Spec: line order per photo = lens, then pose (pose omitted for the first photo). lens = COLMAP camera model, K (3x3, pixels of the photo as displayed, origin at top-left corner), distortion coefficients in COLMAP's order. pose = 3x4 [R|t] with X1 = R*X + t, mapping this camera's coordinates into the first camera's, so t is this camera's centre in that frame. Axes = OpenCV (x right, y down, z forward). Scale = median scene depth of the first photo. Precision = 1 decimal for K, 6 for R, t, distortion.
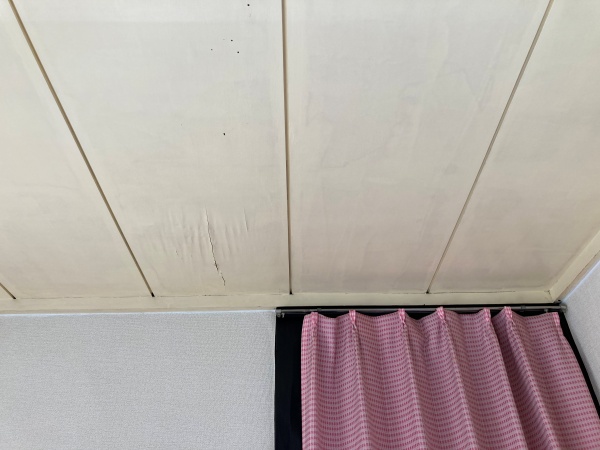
lens RADIAL K [[492.8, 0, 300.0], [0, 492.8, 225.0], [0, 0, 1]] dist [-0.010051, 0.005884]
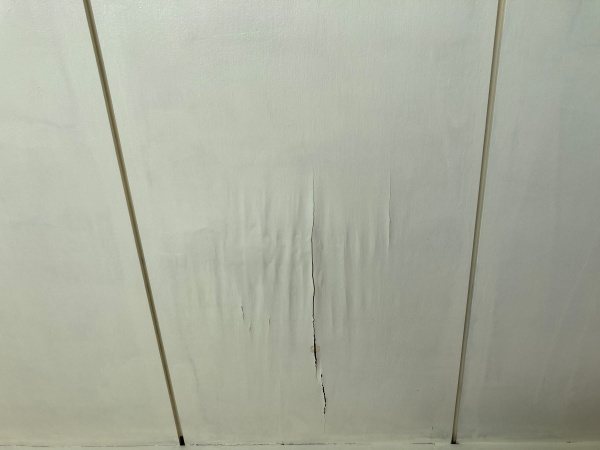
lens RADIAL K [[492.8, 0, 300.0], [0, 492.8, 225.0], [0, 0, 1]] dist [-0.010051, 0.005884]
pose [[0.958709, 0.197988, -0.204152, -0.101290], [-0.064922, 0.851272, 0.520693, -0.274220], [0.276880, -0.485939, 0.828976, 0.605650]]
